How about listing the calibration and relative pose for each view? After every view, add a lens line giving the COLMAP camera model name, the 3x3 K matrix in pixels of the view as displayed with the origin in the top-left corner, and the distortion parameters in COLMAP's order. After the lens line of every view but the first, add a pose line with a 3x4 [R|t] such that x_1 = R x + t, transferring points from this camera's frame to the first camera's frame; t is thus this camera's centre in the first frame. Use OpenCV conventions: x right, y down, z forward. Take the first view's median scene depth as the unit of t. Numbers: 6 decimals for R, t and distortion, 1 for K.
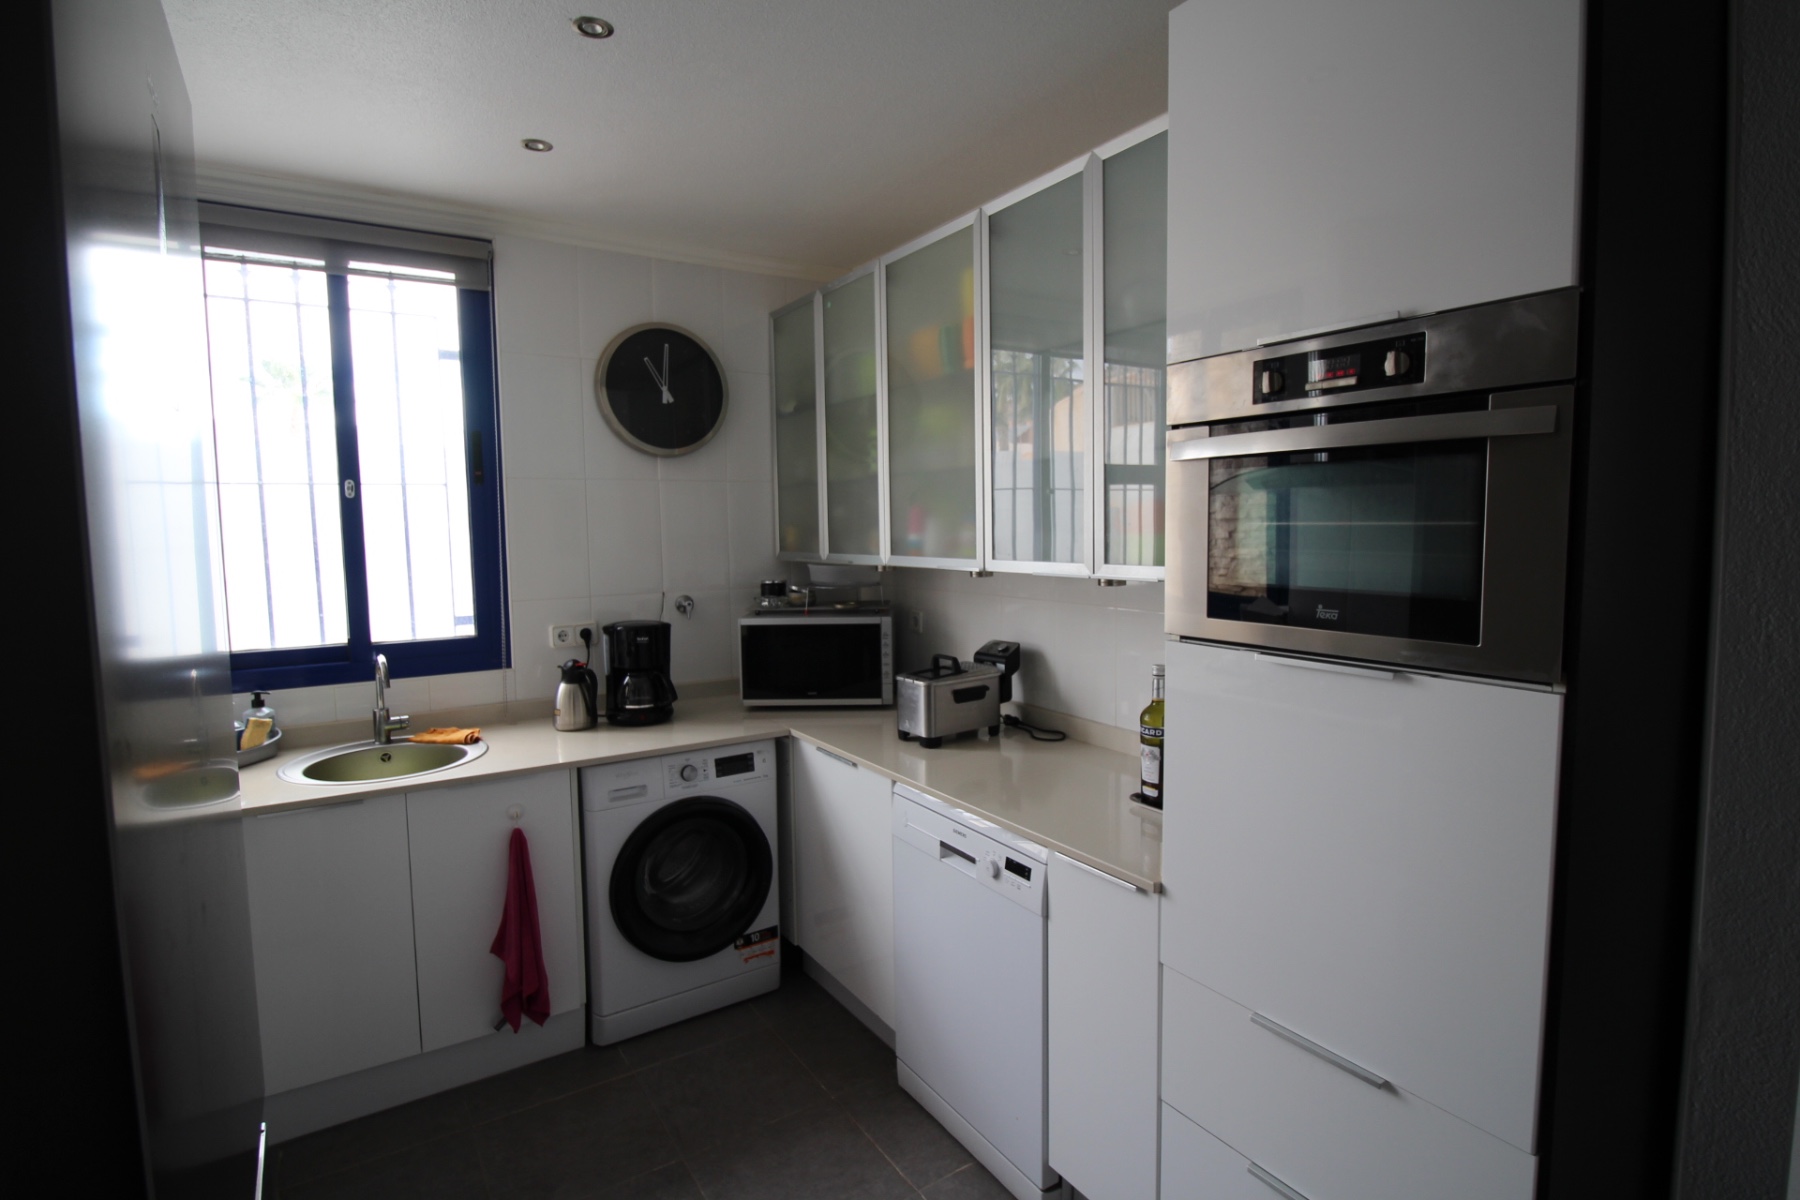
lens RADIAL K [[898.1, 0, 912.5], [0, 898.1, 596.5], [0, 0, 1]] dist [-0.015251, -0.001528]
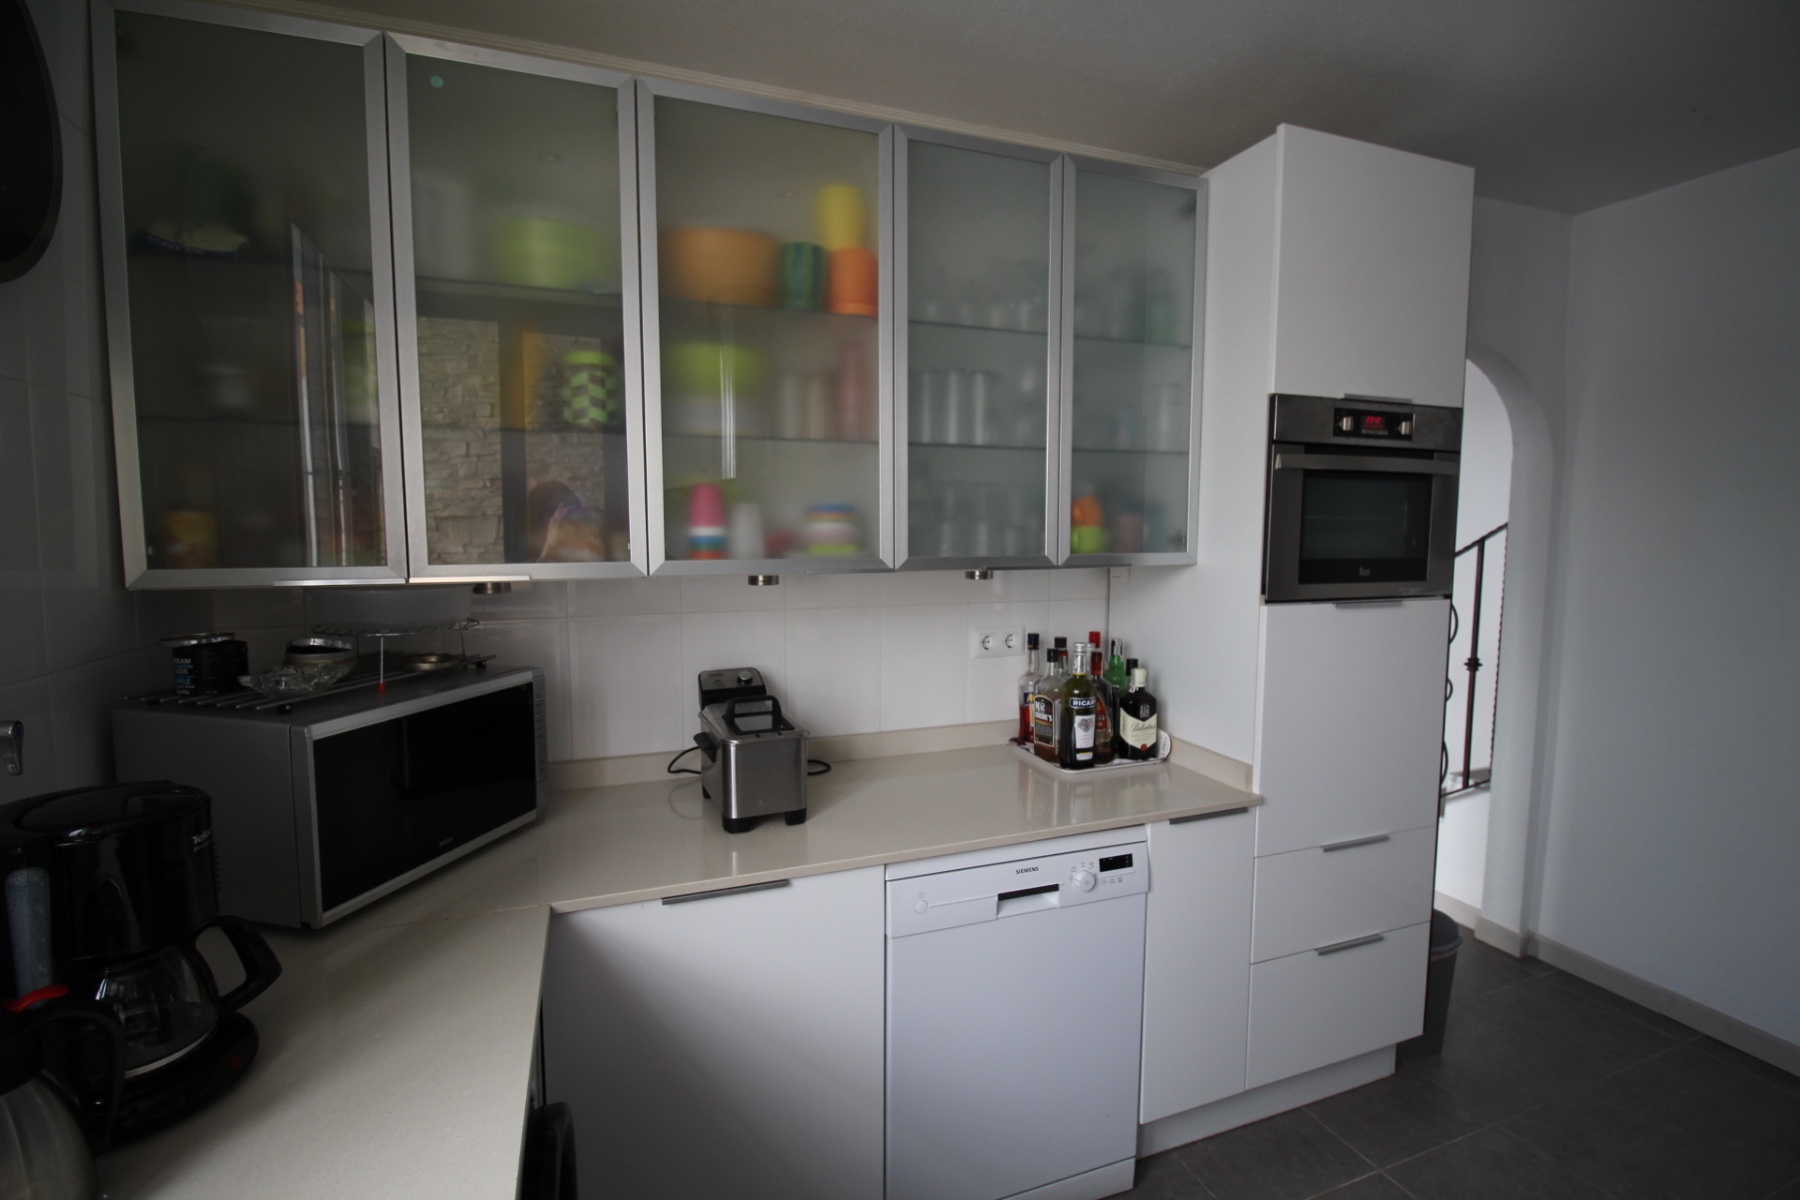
lens RADIAL K [[842.1, 0, 913.2], [0, 842.1, 598.4], [0, 0, 1]] dist [-0.011426, -0.005334]
pose [[0.199252, -0.069927, 0.977450, -0.798835], [0.074779, 0.995627, 0.055984, -0.054135], [-0.977091, 0.061938, 0.203610, 0.995978]]
